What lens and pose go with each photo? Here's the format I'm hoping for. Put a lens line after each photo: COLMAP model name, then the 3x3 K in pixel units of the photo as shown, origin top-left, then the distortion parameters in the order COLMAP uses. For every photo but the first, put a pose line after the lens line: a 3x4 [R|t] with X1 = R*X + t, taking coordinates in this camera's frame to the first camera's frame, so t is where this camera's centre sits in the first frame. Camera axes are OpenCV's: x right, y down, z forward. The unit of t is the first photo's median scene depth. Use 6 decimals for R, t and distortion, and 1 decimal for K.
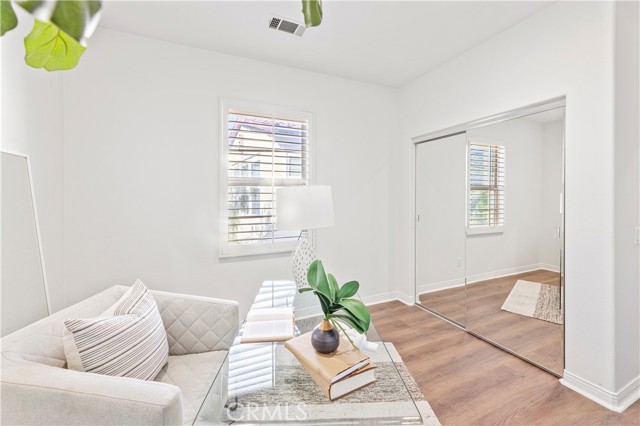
lens RADIAL K [[258.9, 0, 317.5], [0, 258.9, 203.9], [0, 0, 1]] dist [0.001270, 0.000133]
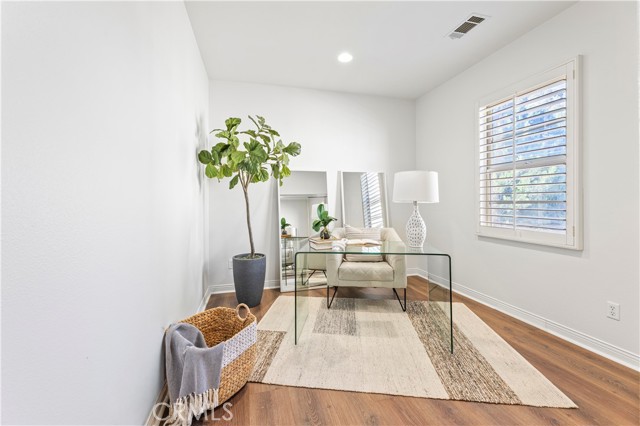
lens RADIAL K [[258.9, 0, 317.5], [0, 258.9, 203.9], [0, 0, 1]] dist [0.001270, 0.000133]
pose [[-0.168798, 0.028050, -0.985252, 0.941682], [0.047200, 0.998678, 0.020346, 0.001393], [0.984520, -0.043069, -0.169898, 0.474760]]
